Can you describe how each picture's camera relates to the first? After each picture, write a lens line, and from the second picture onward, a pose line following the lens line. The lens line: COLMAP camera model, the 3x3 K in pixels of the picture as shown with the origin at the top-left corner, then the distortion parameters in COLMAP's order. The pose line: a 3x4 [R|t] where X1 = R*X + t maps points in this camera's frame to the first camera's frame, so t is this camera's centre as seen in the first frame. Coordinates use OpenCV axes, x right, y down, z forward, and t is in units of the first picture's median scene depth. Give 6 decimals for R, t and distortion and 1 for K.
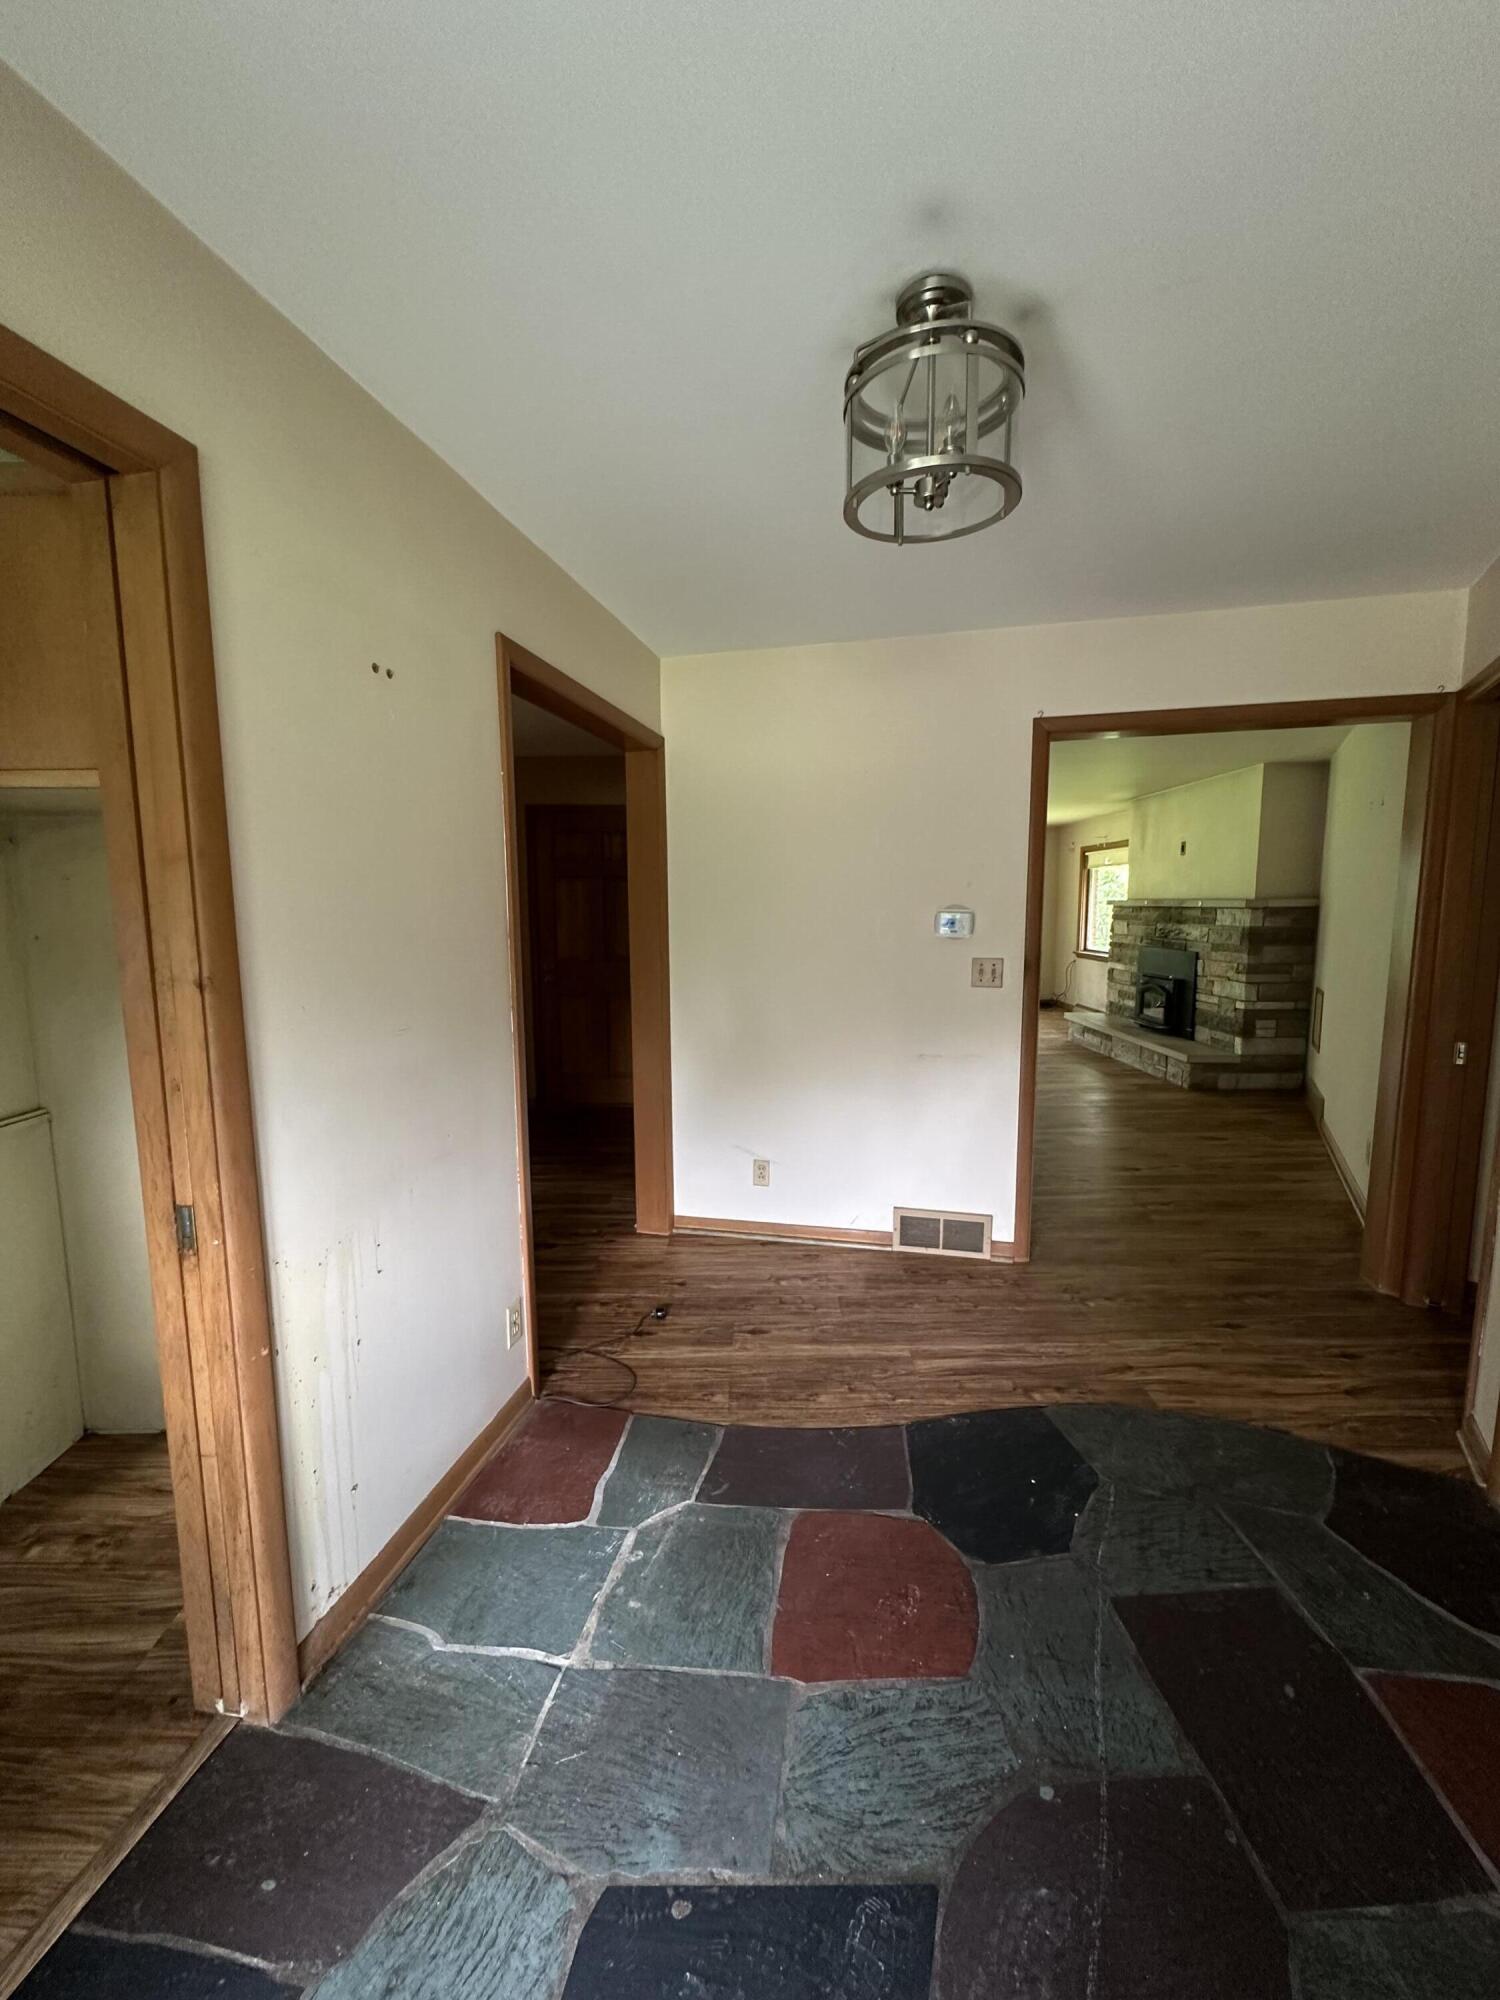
lens RADIAL K [[789.6, 0, 754.8], [0, 789.6, 998.6], [0, 0, 1]] dist [-0.001708, -0.000626]
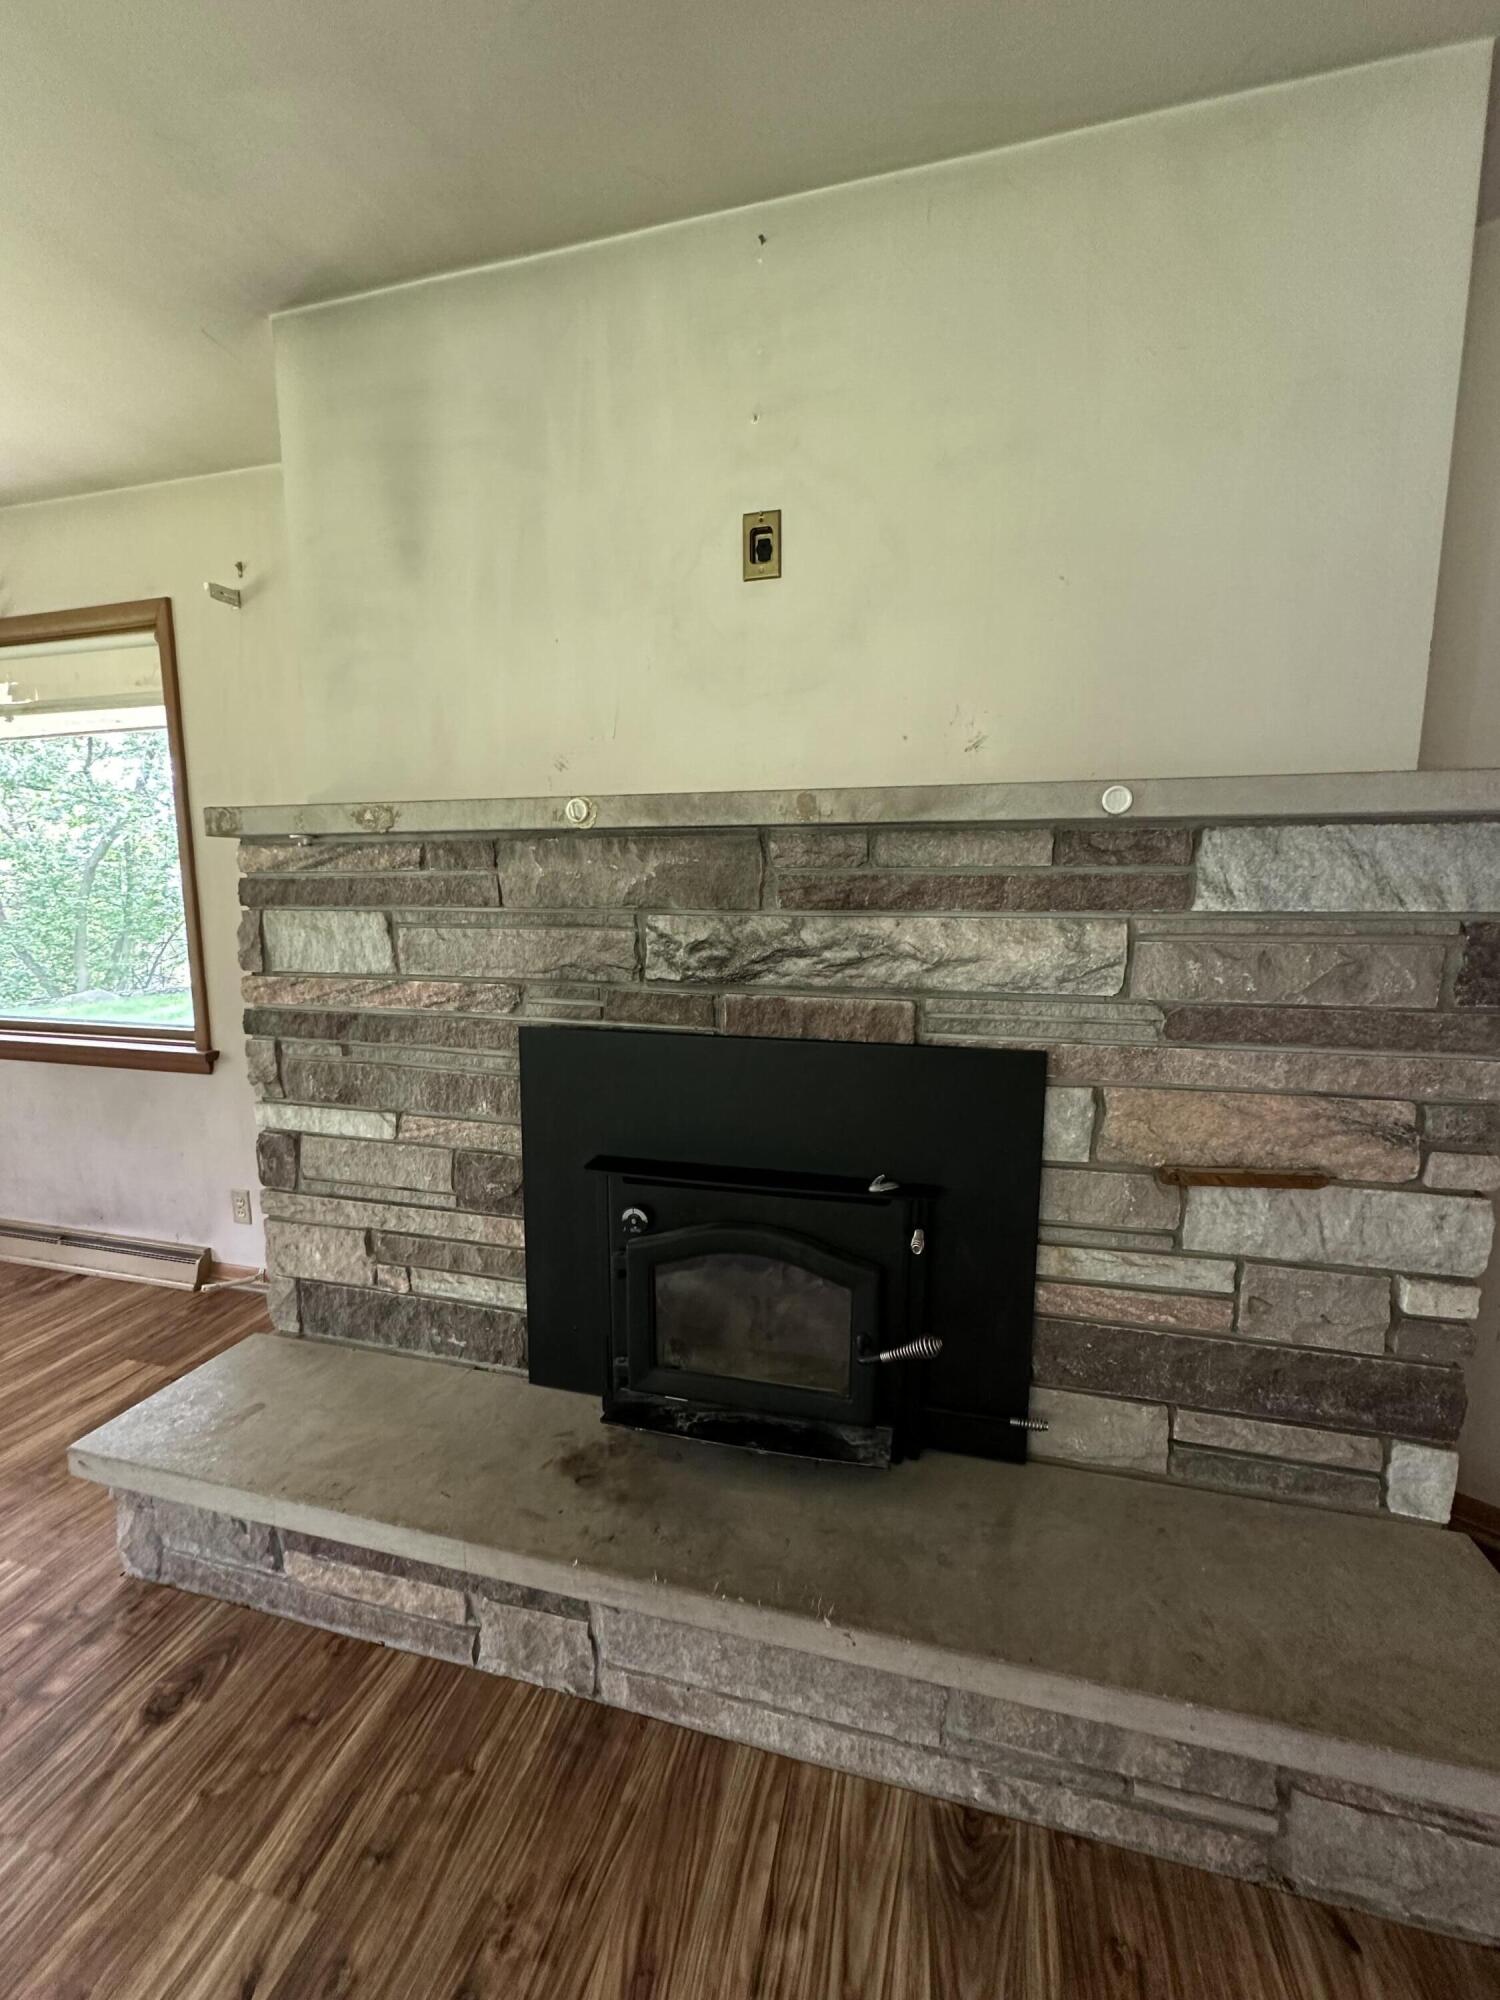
lens RADIAL K [[789.6, 0, 741.3], [0, 789.6, 987.6], [0, 0, 1]] dist [-0.001708, -0.000626]
pose [[0.258814, -0.123044, 0.958058, 0.369875], [0.118620, 0.988395, 0.094896, -0.108159], [-0.958616, 0.089084, 0.270406, 1.069744]]
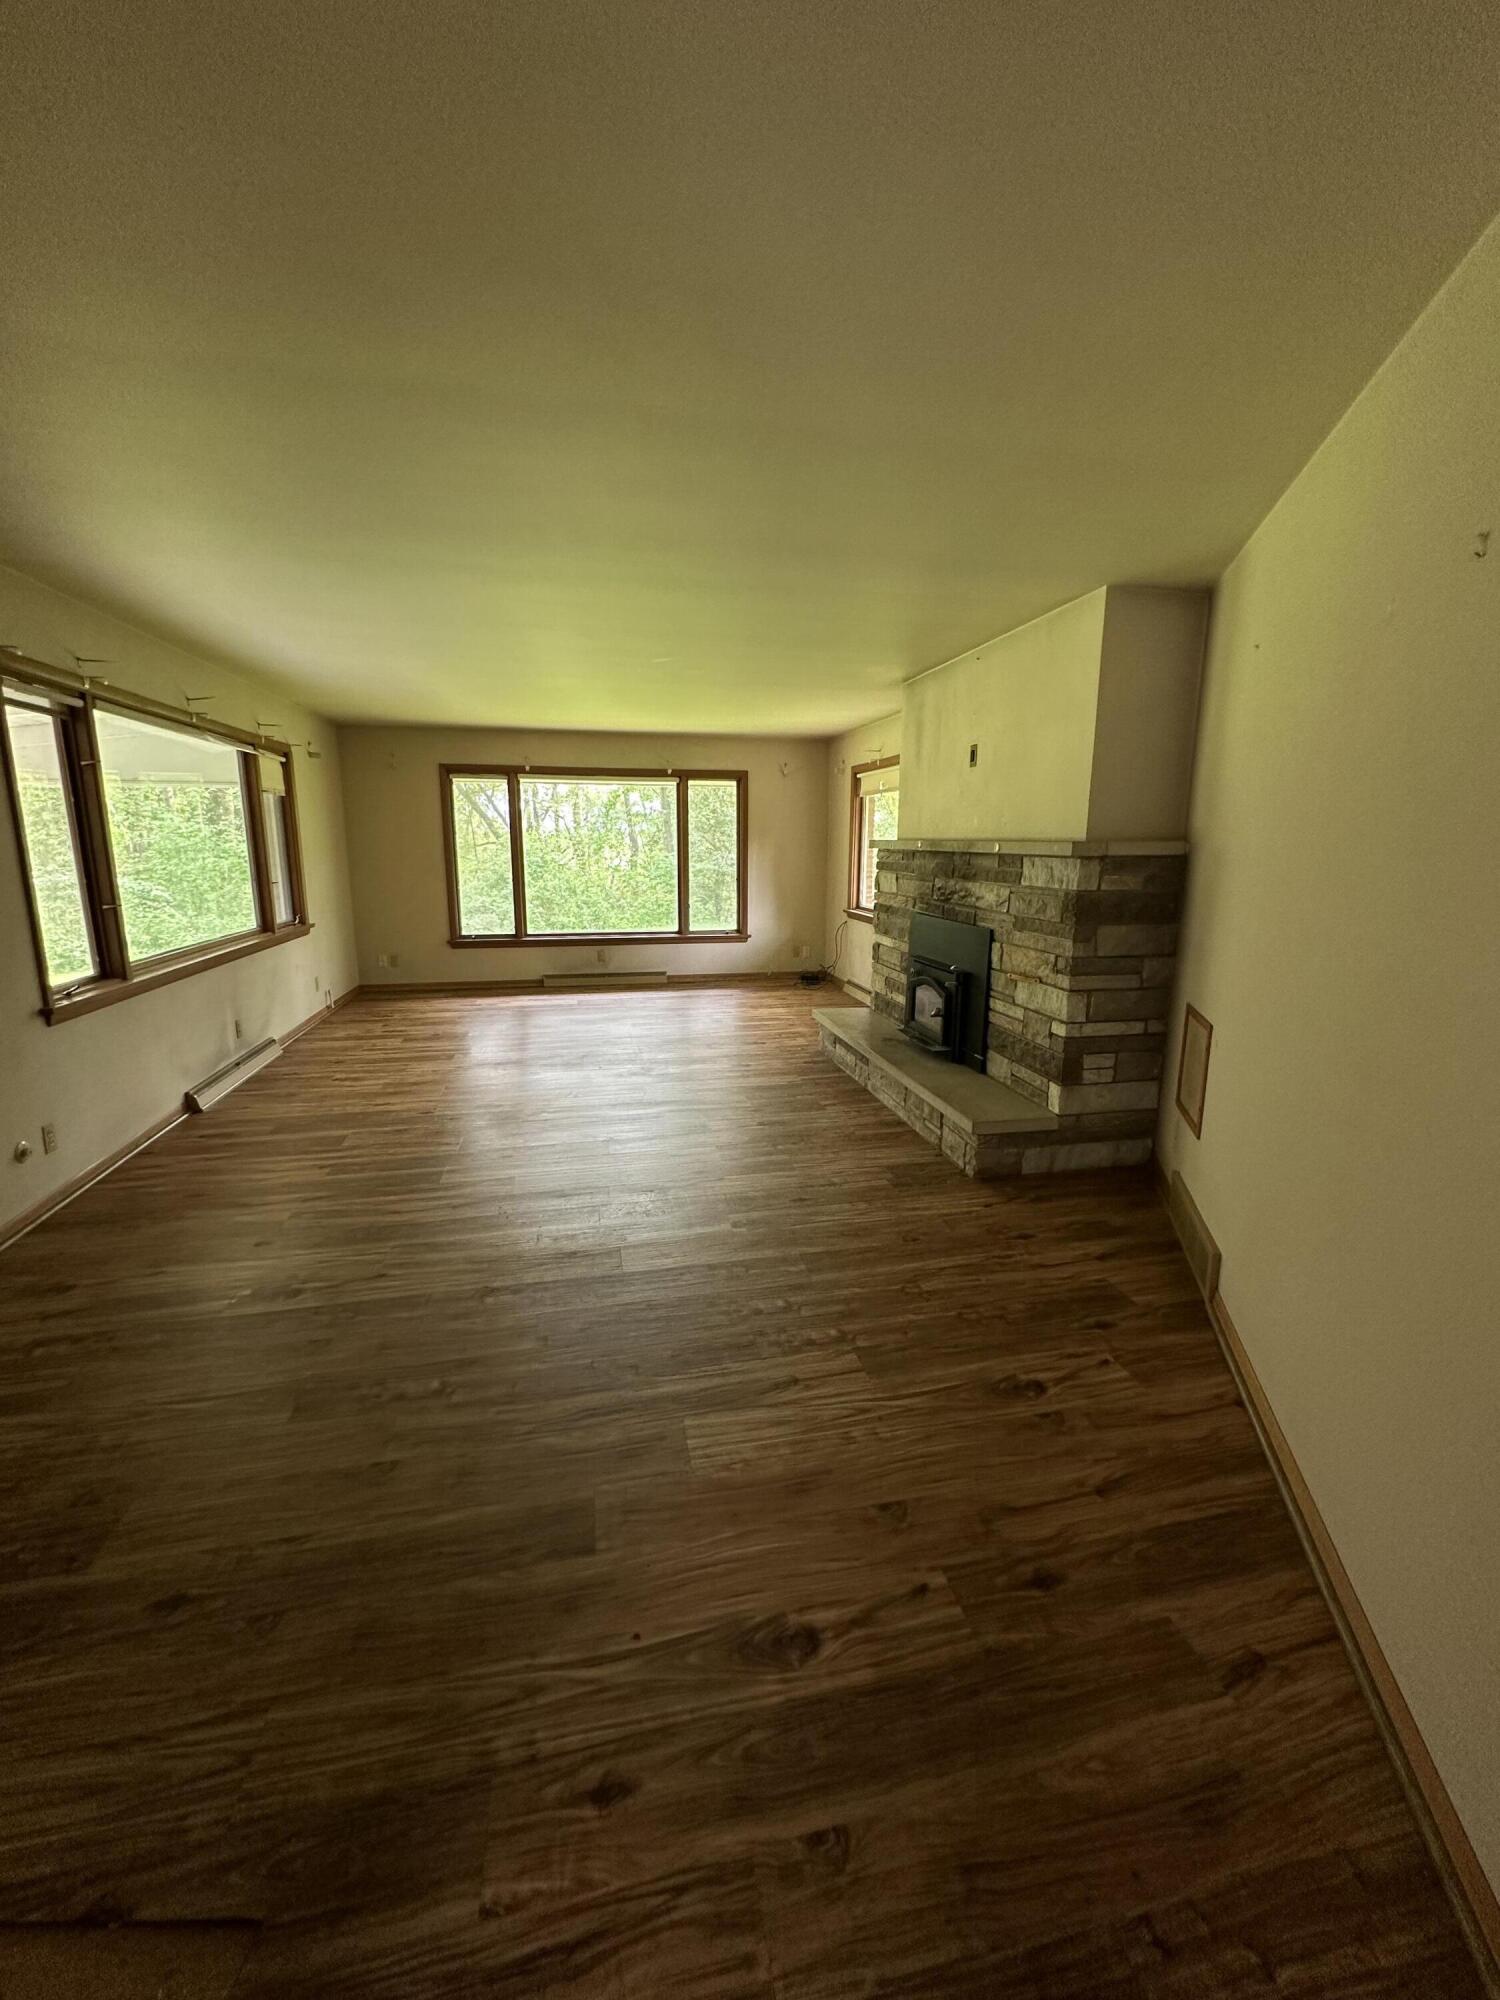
lens RADIAL K [[789.6, 0, 753.9], [0, 789.6, 999.7], [0, 0, 1]] dist [-0.001708, -0.000626]
pose [[0.977510, -0.031776, 0.208482, 0.271346], [0.015381, 0.996692, 0.079797, -0.059325], [-0.210328, -0.074796, 0.974765, 0.474467]]
